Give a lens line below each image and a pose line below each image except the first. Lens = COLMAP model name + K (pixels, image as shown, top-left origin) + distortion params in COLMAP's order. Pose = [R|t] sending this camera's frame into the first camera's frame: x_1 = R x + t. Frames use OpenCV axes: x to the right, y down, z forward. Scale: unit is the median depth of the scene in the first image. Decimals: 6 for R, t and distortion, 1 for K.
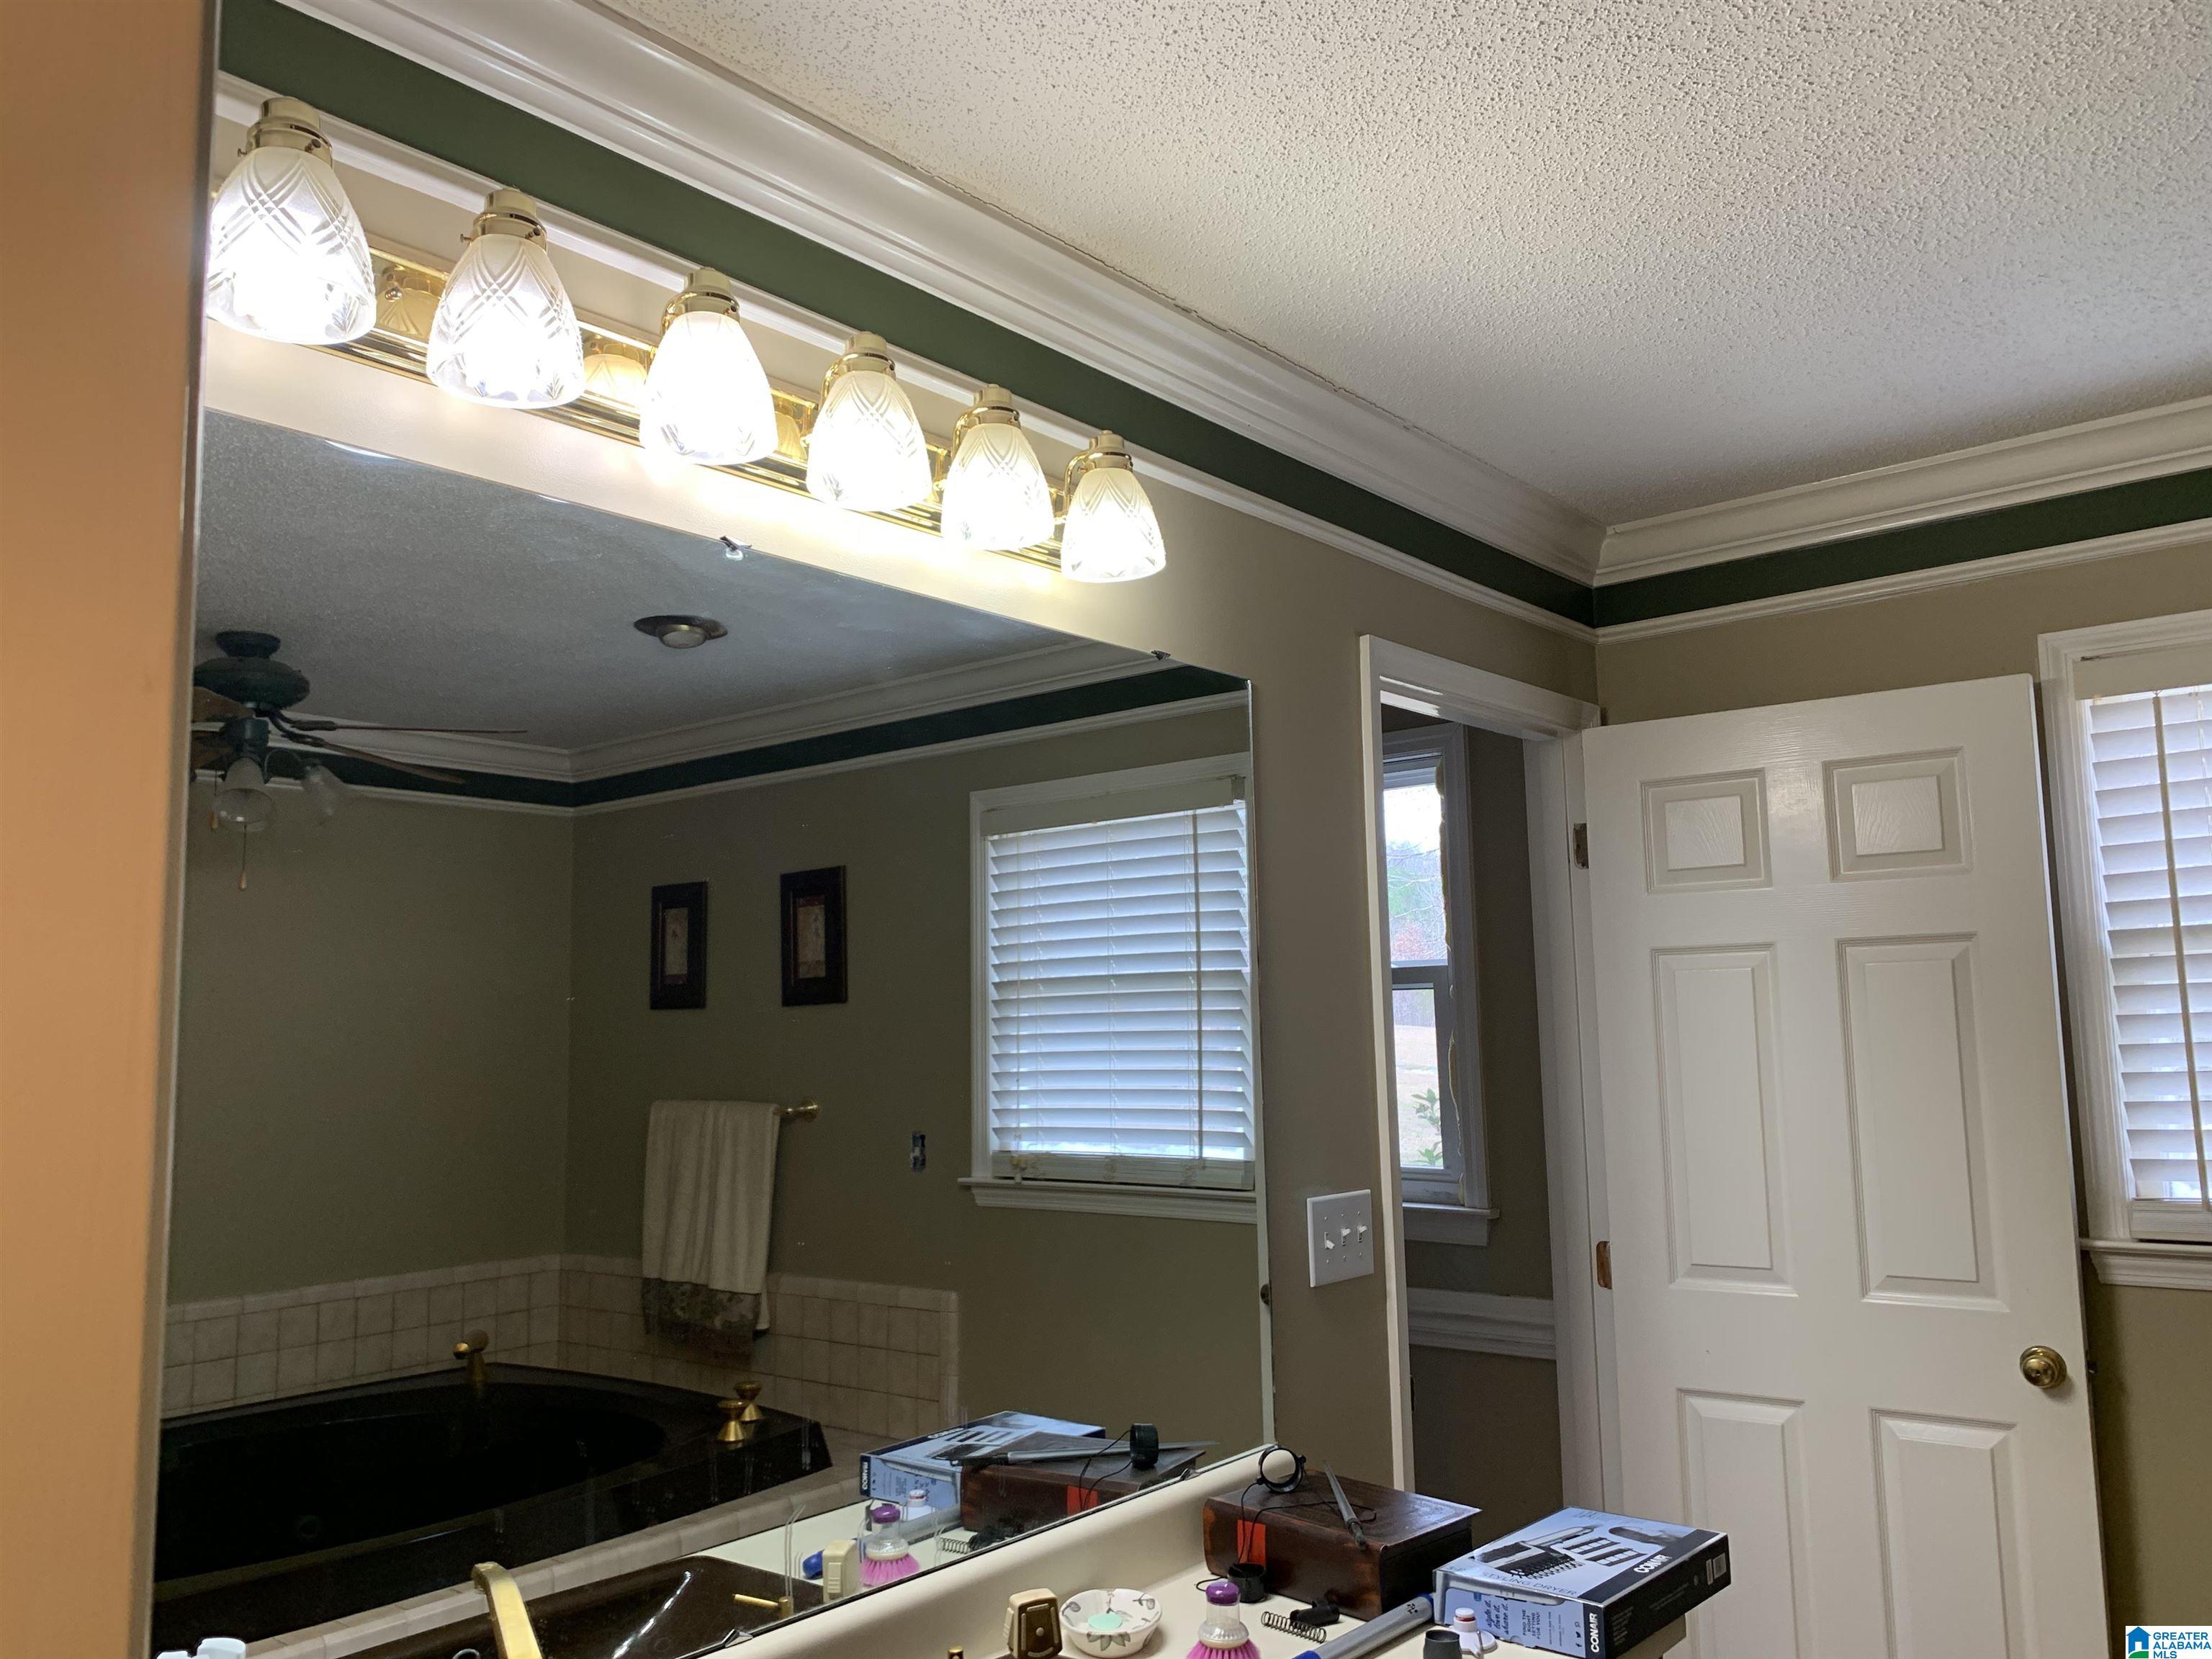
lens RADIAL K [[1724.2, 0, 1110.3], [0, 1724.2, 833.4], [0, 0, 1]] dist [0.029740, -0.014210]
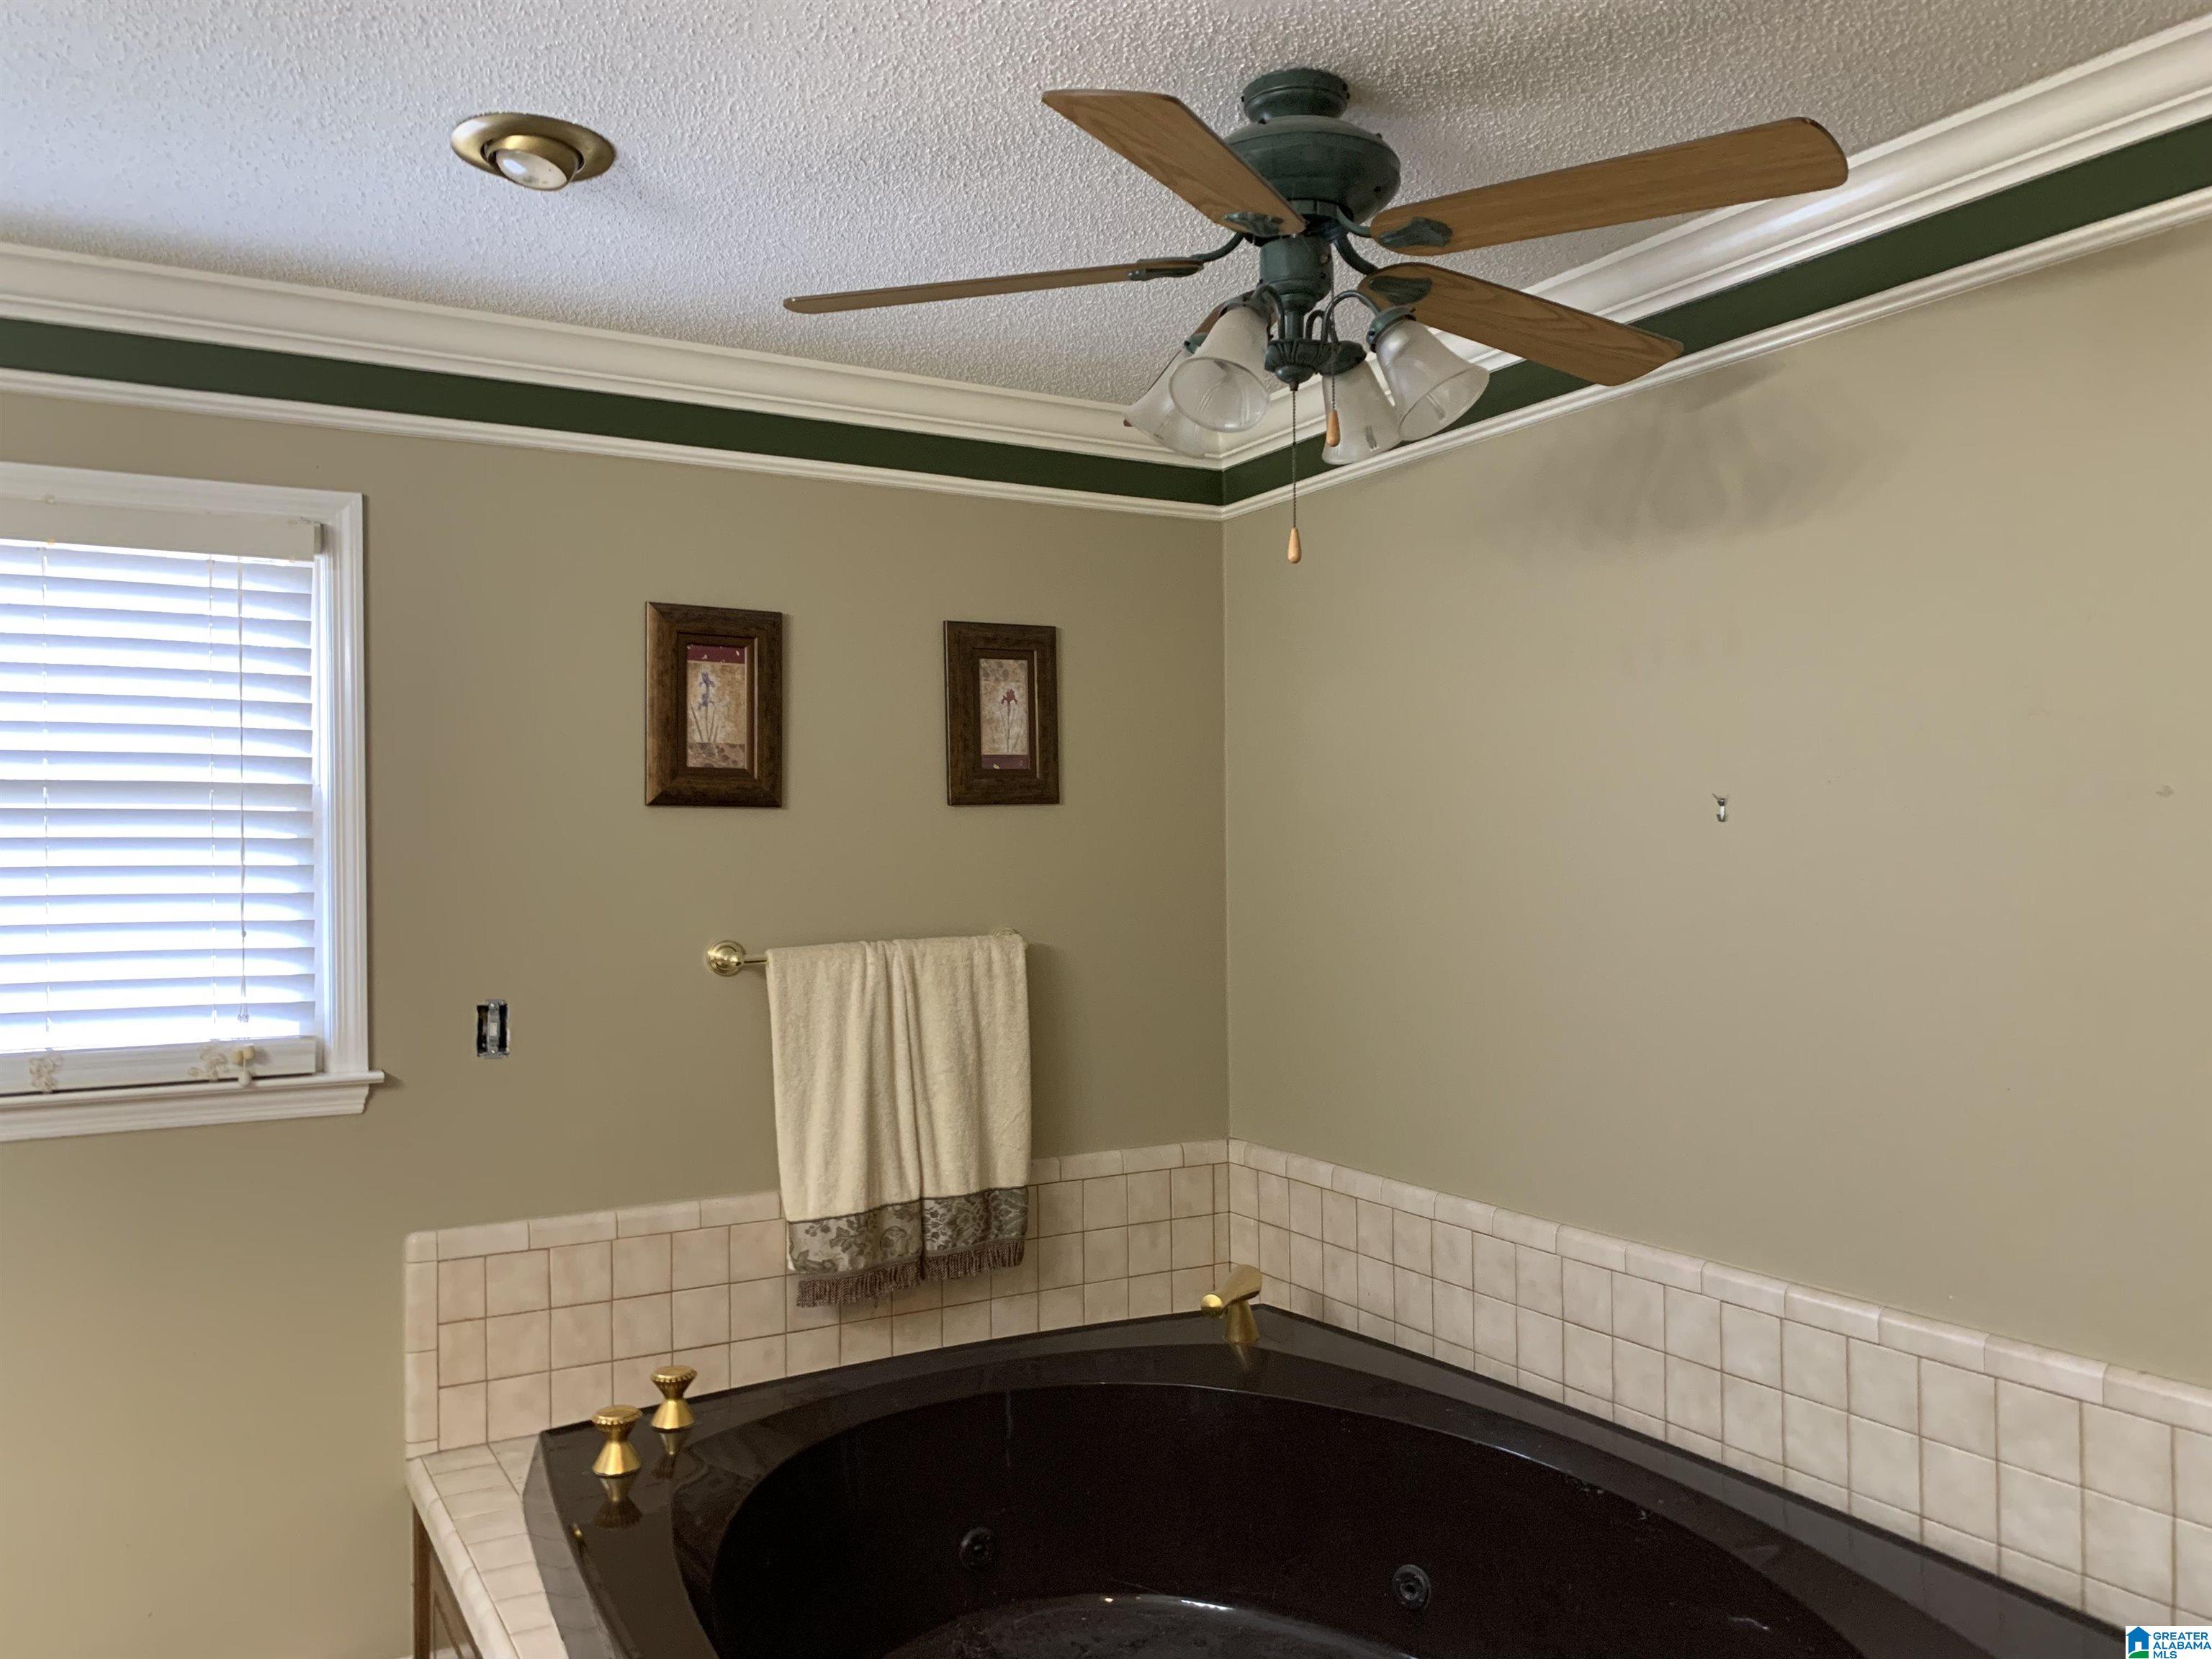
lens RADIAL K [[1724.2, 0, 1111.3], [0, 1724.2, 831.6], [0, 0, 1]] dist [0.029740, -0.014210]
pose [[0.344784, 0.024730, 0.938356, -0.795387], [-0.097162, 0.995224, 0.009472, 0.091931], [-0.933640, -0.094438, 0.345540, 0.647906]]
